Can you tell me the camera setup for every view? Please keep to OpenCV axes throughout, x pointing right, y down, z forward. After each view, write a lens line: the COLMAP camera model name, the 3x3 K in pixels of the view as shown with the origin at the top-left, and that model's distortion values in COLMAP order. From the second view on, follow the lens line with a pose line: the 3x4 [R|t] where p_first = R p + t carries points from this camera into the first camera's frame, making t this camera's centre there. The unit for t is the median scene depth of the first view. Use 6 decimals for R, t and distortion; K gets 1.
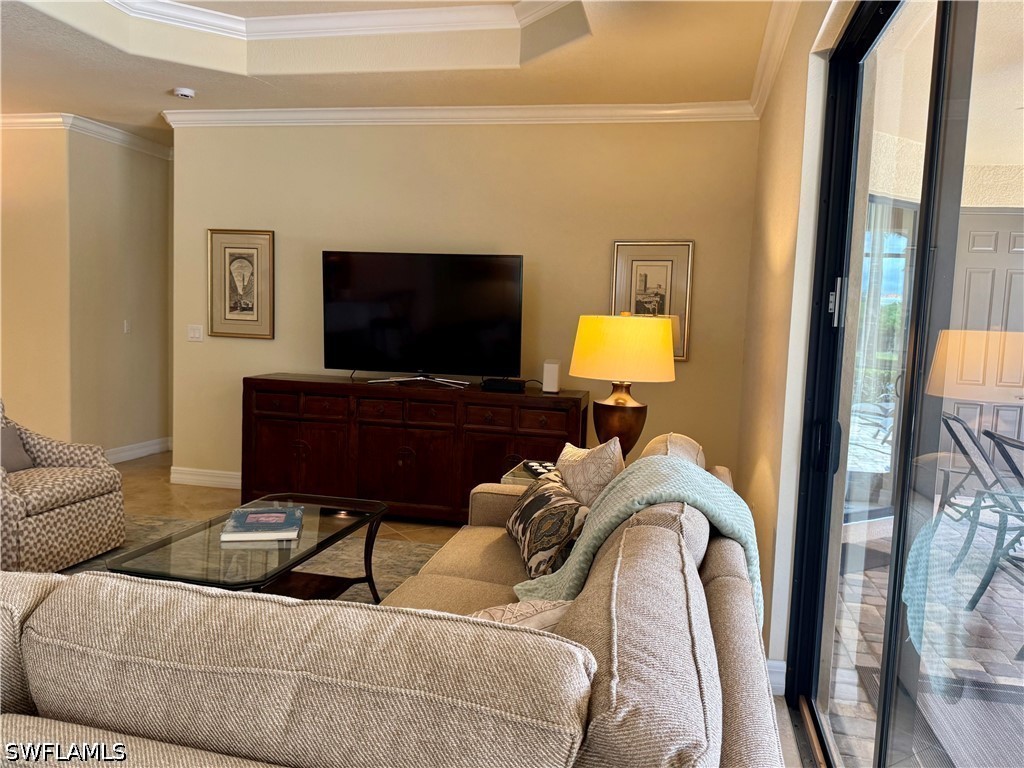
lens RADIAL K [[792.7, 0, 512.0], [0, 792.7, 384.0], [0, 0, 1]] dist [0.134382, -0.220245]
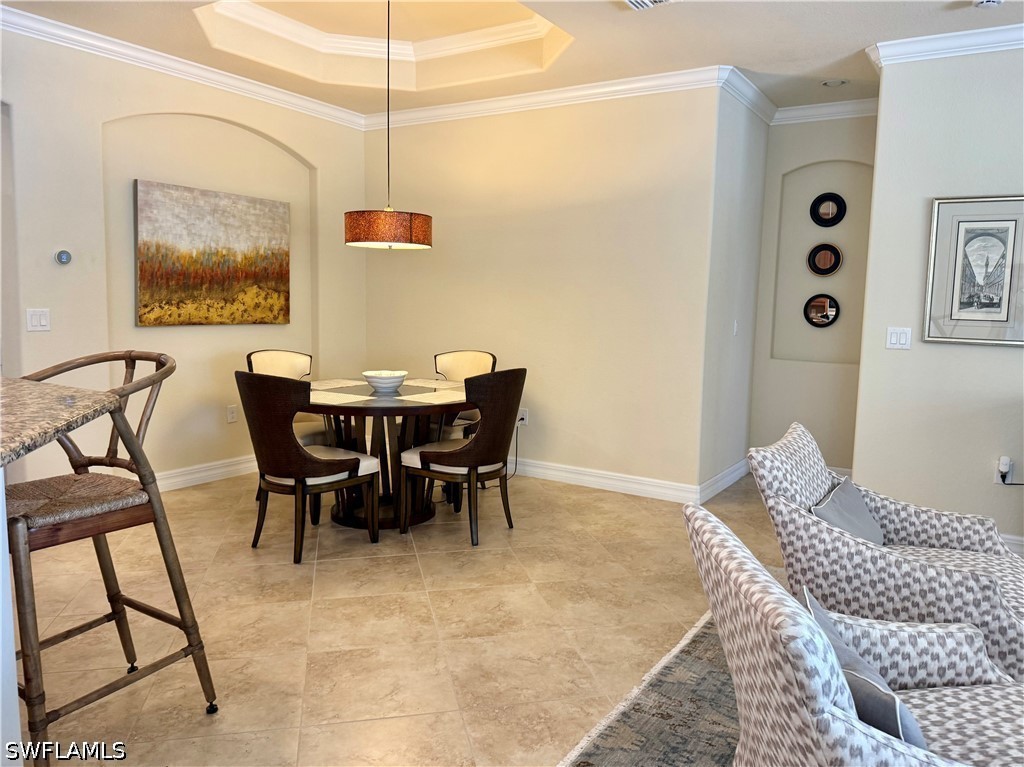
lens RADIAL K [[769.2, 0, 510.9], [0, 769.2, 371.1], [0, 0, 1]] dist [-0.004986, -0.002645]
pose [[0.944788, 0.016860, -0.327248, -0.574553], [-0.016181, 0.999858, 0.004798, -0.034490], [0.327282, 0.000762, 0.944926, 0.235457]]
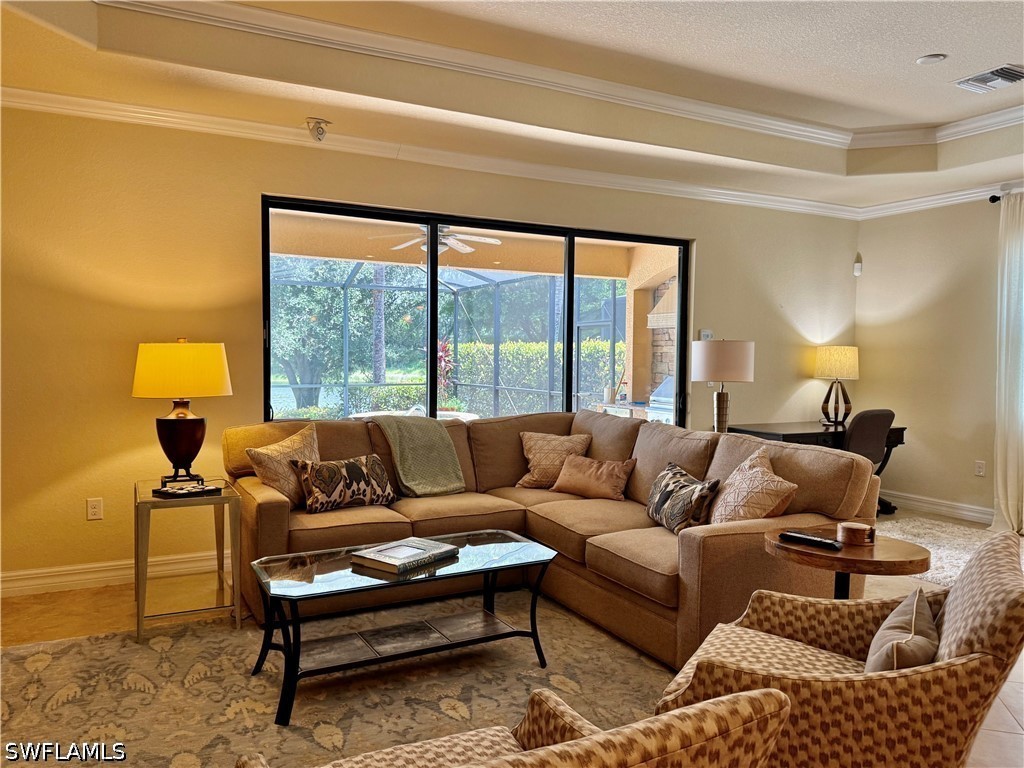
lens RADIAL K [[751.1, 0, 520.3], [0, 751.1, 378.9], [0, 0, 1]] dist [0.114610, -0.143903]
pose [[-0.659277, -0.068330, 0.748789, -0.705657], [0.033319, 0.992229, 0.119881, -0.103126], [-0.751162, 0.103984, -0.651877, 0.938709]]
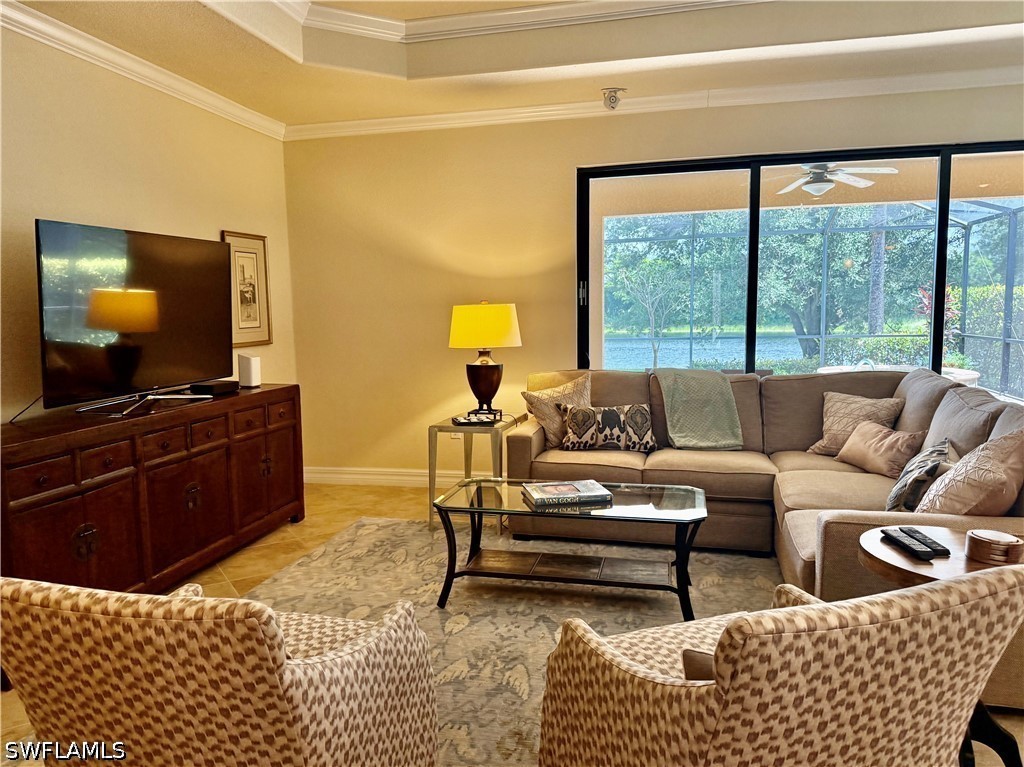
lens RADIAL K [[751.1, 0, 520.3], [0, 751.1, 378.4], [0, 0, 1]] dist [0.114610, -0.143903]
pose [[-0.014117, -0.133498, 0.990949, -0.852571], [0.103187, 0.985562, 0.134242, -0.087882], [-0.994562, 0.104148, -0.000138, 0.653162]]
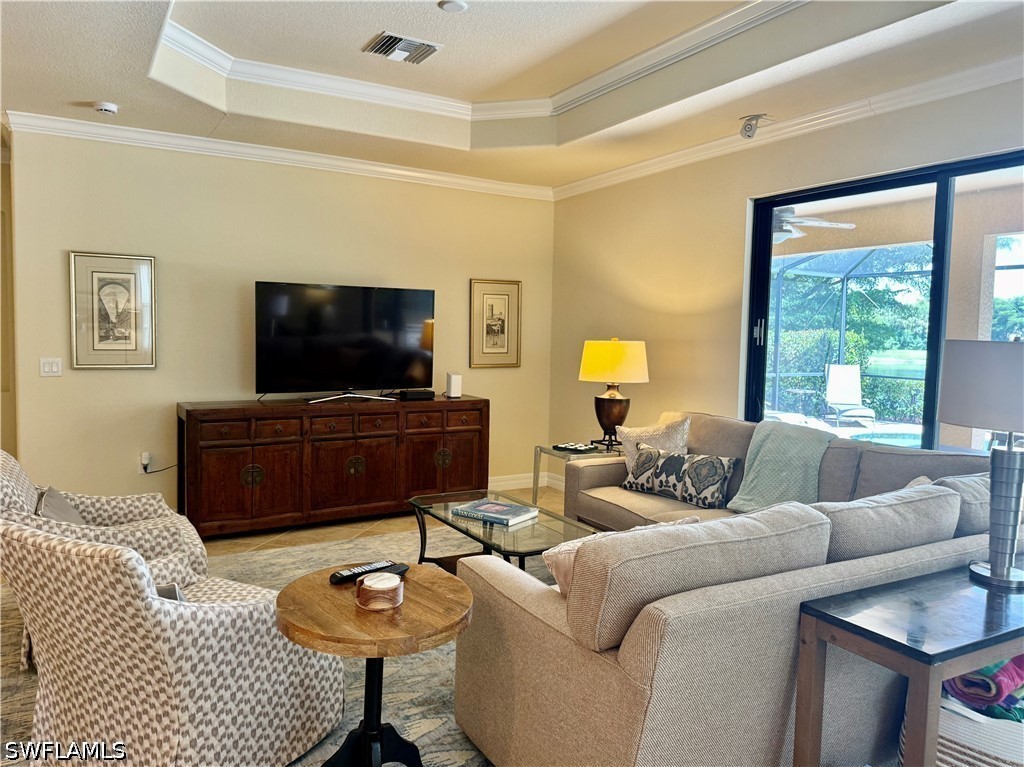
lens RADIAL K [[737.0, 0, 512.0], [0, 737.0, 383.5], [0, 0, 1]] dist [0.113086, -0.211197]
pose [[0.722342, -0.073486, 0.687621, -0.680047], [0.069379, 0.997022, 0.033669, -0.043781], [-0.688047, 0.023386, 0.725289, 0.071301]]
